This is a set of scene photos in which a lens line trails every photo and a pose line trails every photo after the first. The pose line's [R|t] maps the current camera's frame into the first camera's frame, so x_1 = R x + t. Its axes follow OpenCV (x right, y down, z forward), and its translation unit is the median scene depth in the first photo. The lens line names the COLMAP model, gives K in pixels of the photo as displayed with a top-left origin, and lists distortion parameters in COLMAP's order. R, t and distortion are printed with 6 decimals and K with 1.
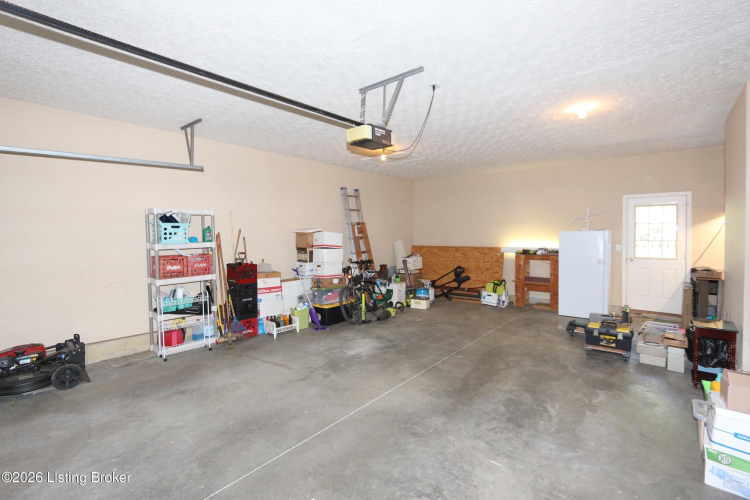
lens RADIAL K [[347.3, 0, 368.3], [0, 347.3, 239.7], [0, 0, 1]] dist [-0.011950, -0.000230]
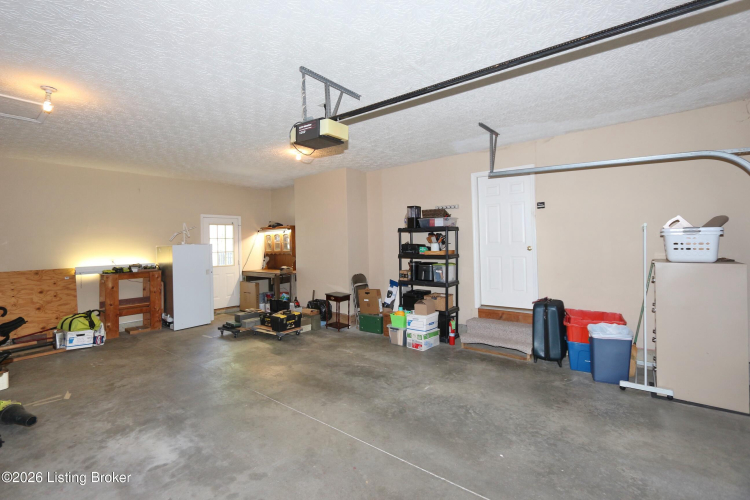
lens RADIAL K [[347.3, 0, 368.3], [0, 347.3, 239.7], [0, 0, 1]] dist [-0.011950, -0.000230]
pose [[-0.053287, 0.012796, 0.998497, -0.659072], [0.035330, 0.999316, -0.010921, -0.014019], [-0.997954, 0.034695, -0.053702, 0.719093]]
